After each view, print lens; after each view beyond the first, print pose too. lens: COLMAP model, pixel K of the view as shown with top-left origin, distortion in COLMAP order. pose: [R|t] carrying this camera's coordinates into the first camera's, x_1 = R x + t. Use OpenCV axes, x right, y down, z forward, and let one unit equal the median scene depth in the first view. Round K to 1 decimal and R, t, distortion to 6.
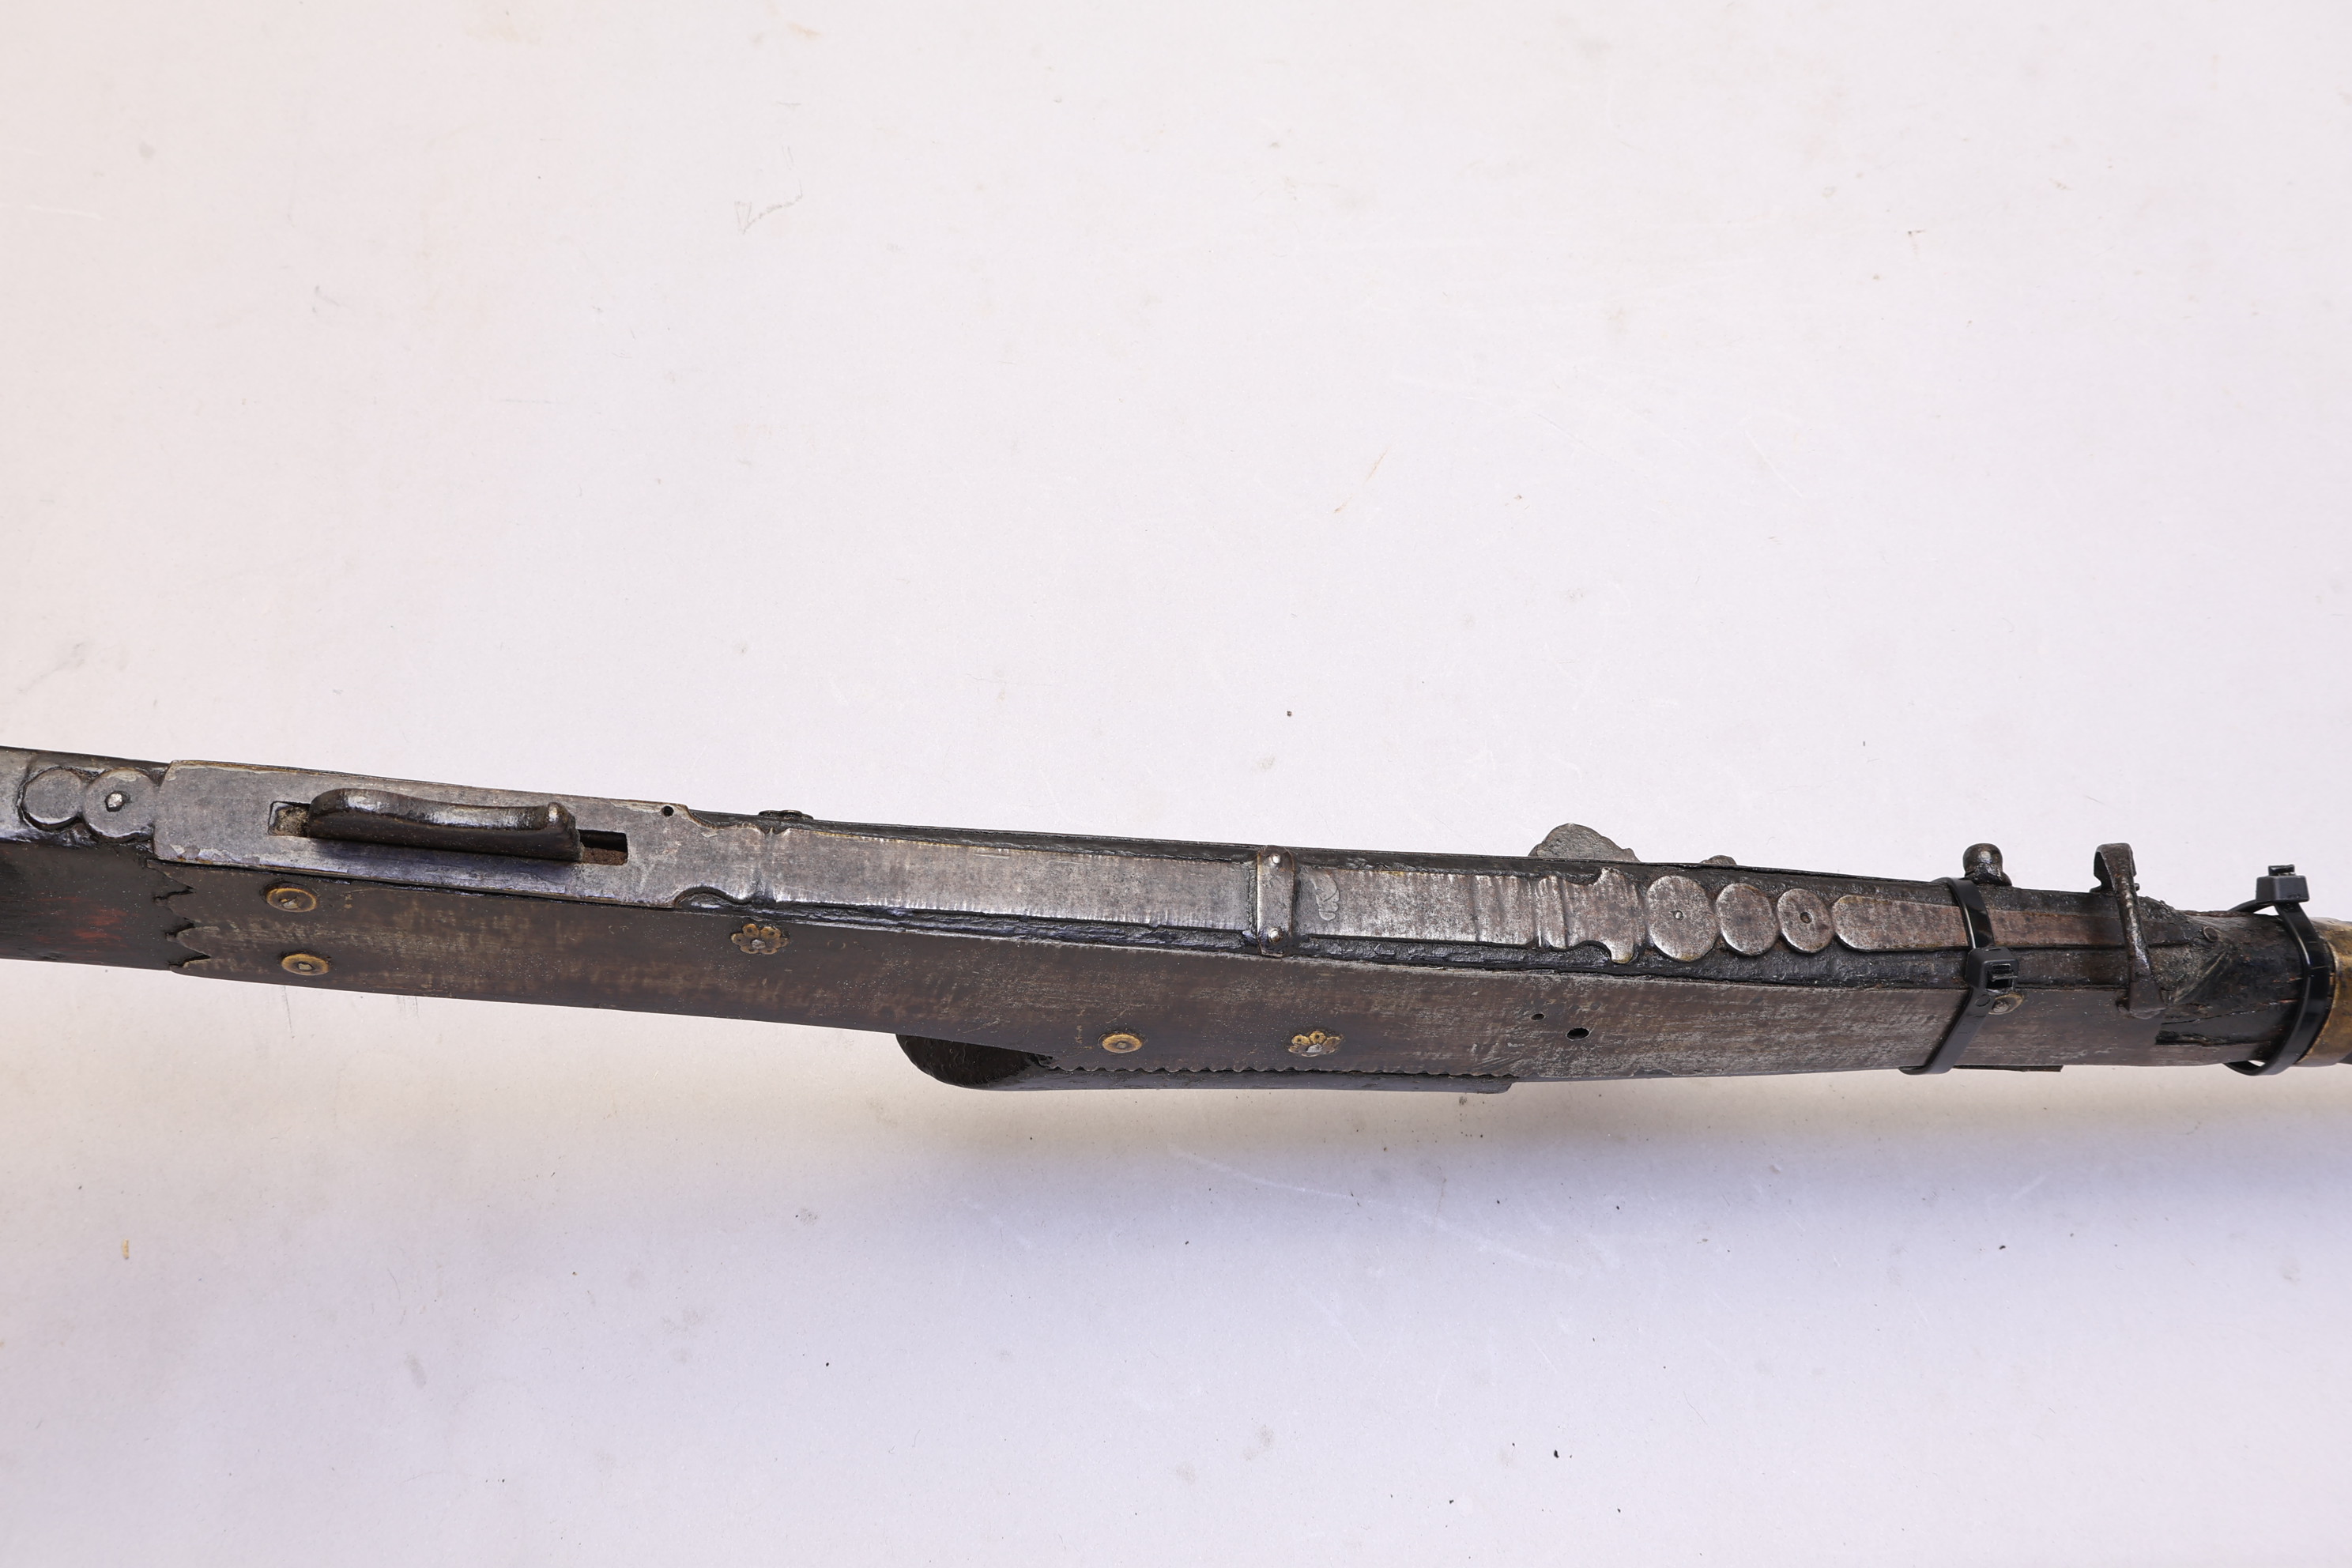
lens RADIAL K [[1996.9, 0, 1178.7], [0, 1996.9, 783.3], [0, 0, 1]] dist [-0.003607, -0.001004]
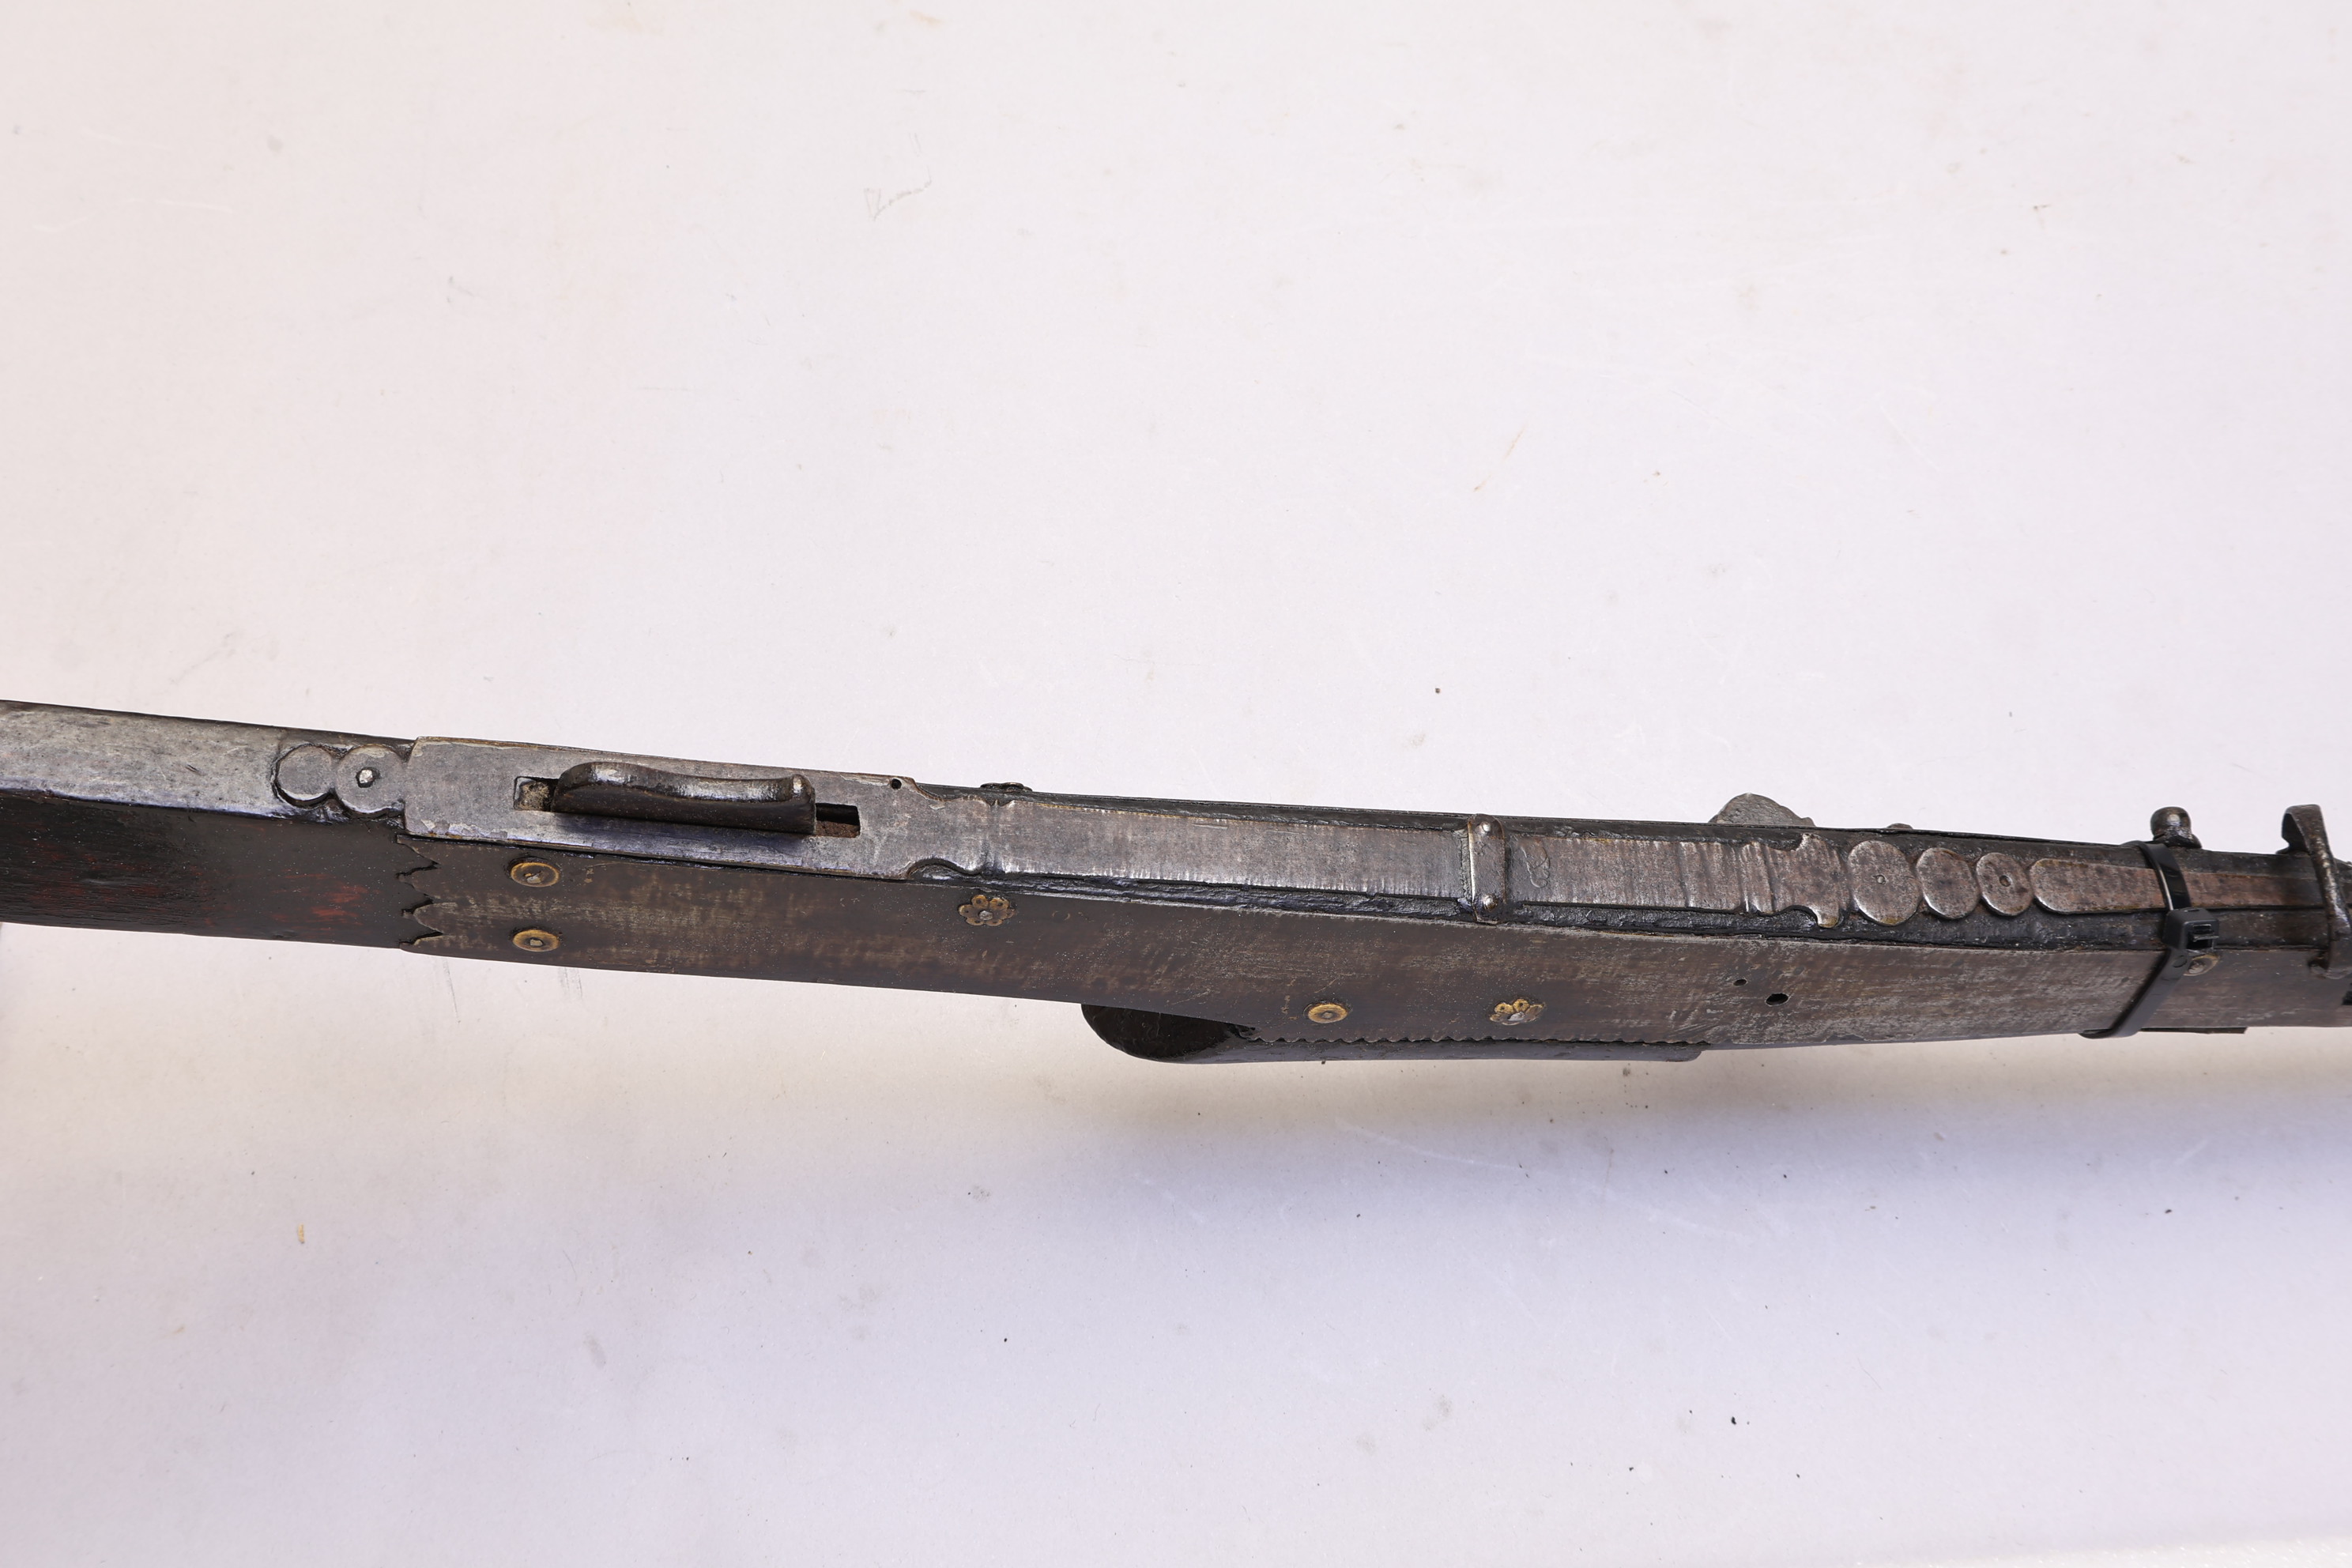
lens RADIAL K [[1994.6, 0, 1178.4], [0, 1994.6, 782.8], [0, 0, 1]] dist [-0.004029, -0.002815]
pose [[0.999945, -0.010478, 0.000777, -0.107266], [0.010477, 0.999945, 0.000682, 0.013271], [-0.000785, -0.000674, 0.999999, -0.004945]]
